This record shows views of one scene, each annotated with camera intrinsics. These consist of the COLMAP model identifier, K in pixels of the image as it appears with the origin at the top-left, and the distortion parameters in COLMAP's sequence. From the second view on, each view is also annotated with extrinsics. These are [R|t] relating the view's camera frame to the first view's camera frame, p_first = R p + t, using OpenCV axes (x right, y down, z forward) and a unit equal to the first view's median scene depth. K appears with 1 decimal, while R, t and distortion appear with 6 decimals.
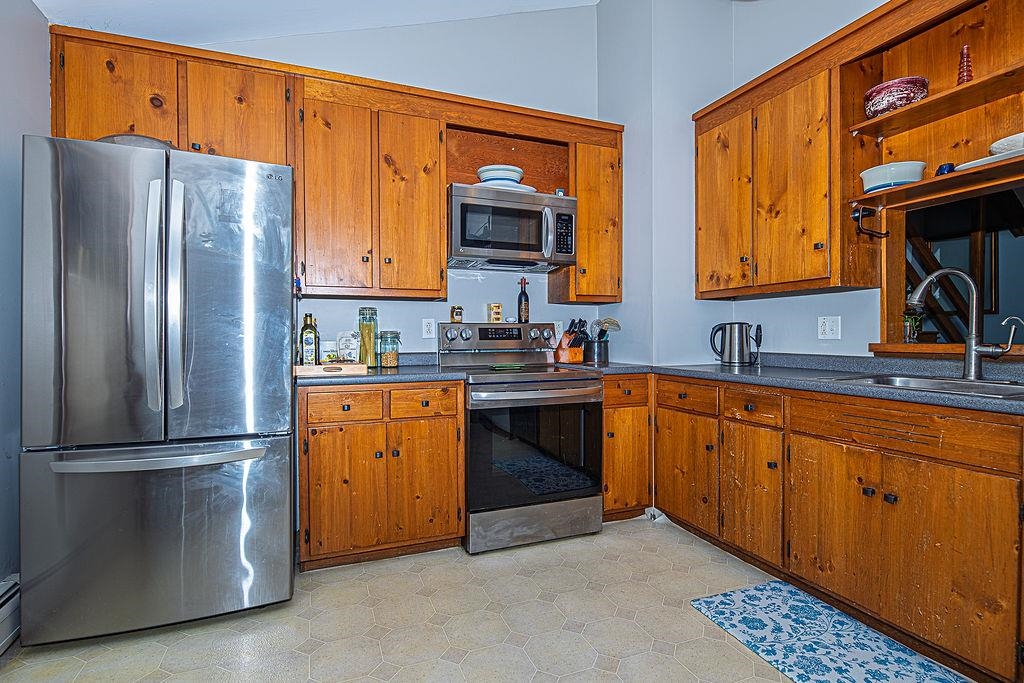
lens RADIAL K [[495.4, 0, 520.3], [0, 495.4, 342.9], [0, 0, 1]] dist [0.002787, -0.003789]
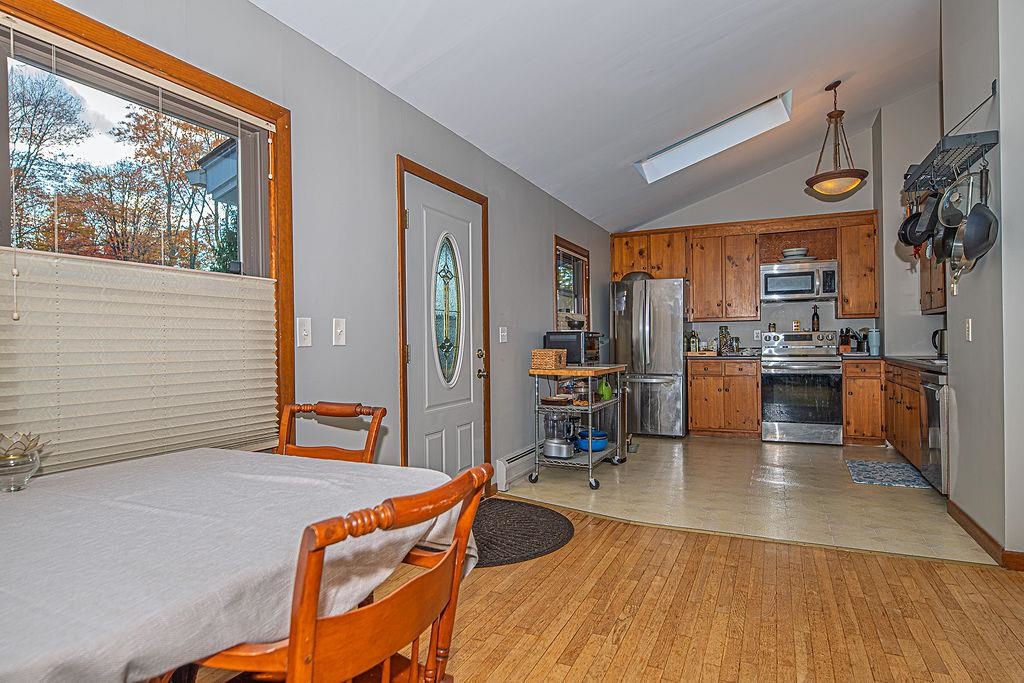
lens RADIAL K [[583.8, 0, 516.1], [0, 583.8, 342.9], [0, 0, 1]] dist [0.005596, -0.000978]
pose [[0.675771, -0.001484, -0.737110, 0.939069], [0.000679, 0.999999, -0.001392, 0.004386], [0.737111, 0.000440, 0.675771, -1.346879]]
